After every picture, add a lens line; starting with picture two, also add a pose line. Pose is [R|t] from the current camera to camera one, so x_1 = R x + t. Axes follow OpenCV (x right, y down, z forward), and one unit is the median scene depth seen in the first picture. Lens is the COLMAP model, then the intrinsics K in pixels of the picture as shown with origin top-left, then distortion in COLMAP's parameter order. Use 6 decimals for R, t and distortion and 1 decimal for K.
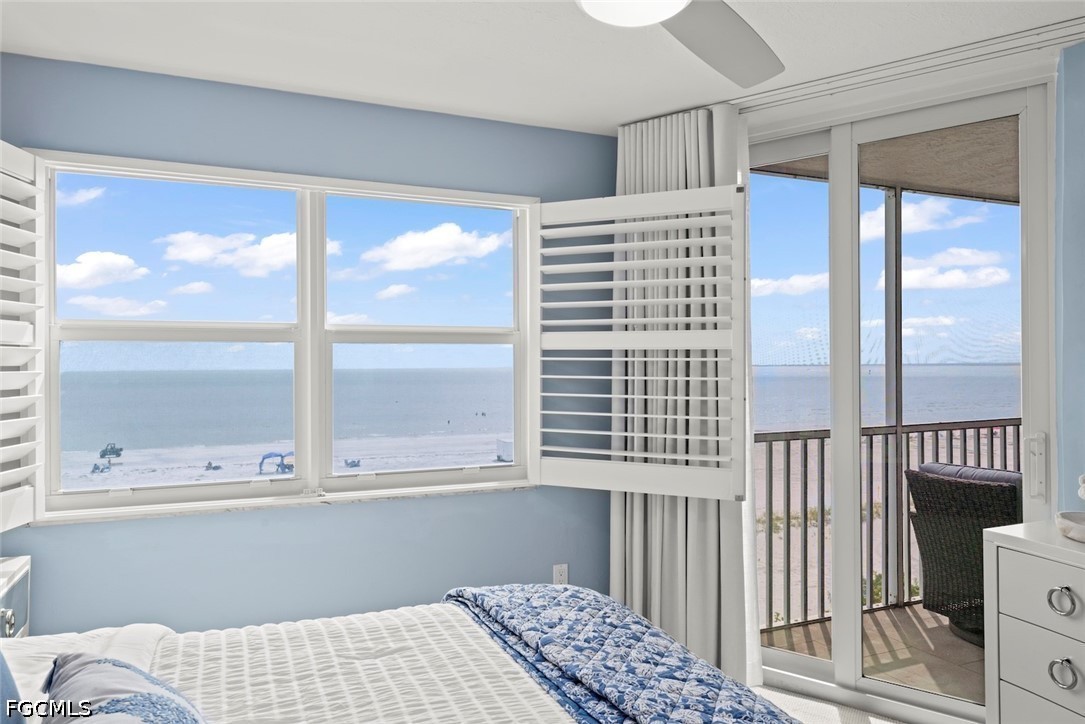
lens RADIAL K [[716.9, 0, 542.5], [0, 716.9, 362.0], [0, 0, 1]] dist [0.002279, -0.002228]
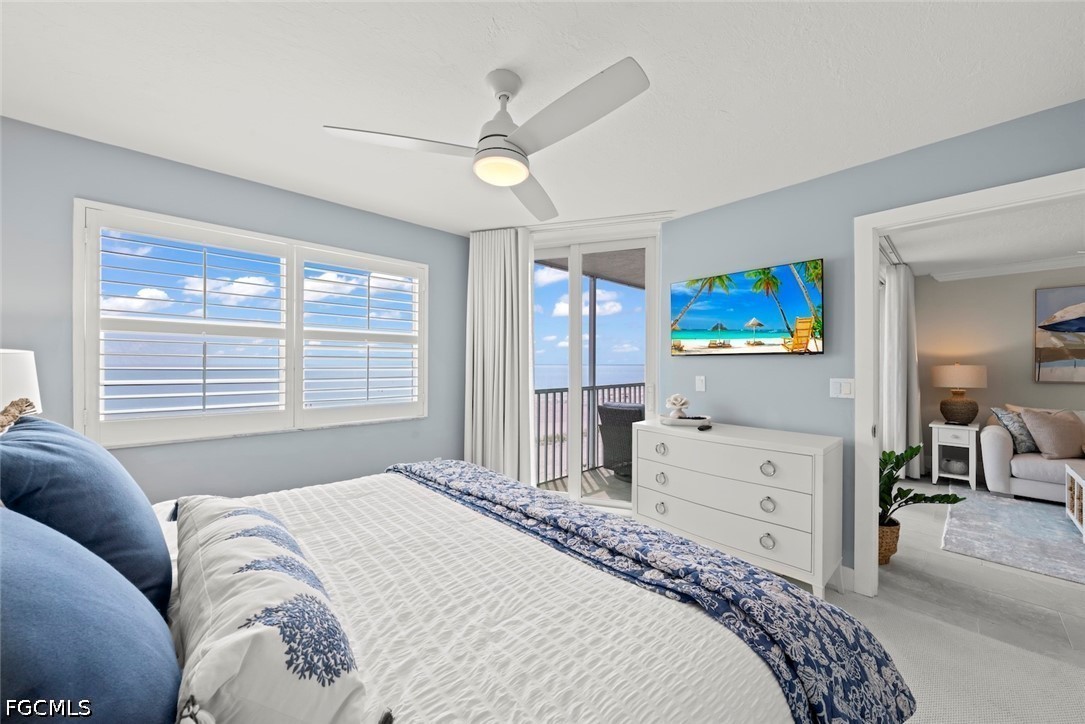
lens RADIAL K [[389.2, 0, 541.1], [0, 389.2, 364.9], [0, 0, 1]] dist [-0.000969, -0.000142]
pose [[0.939756, 0.008438, 0.341743, -0.081094], [-0.009063, 0.999959, 0.000232, 0.036000], [-0.341727, -0.003315, 0.939793, -0.075481]]
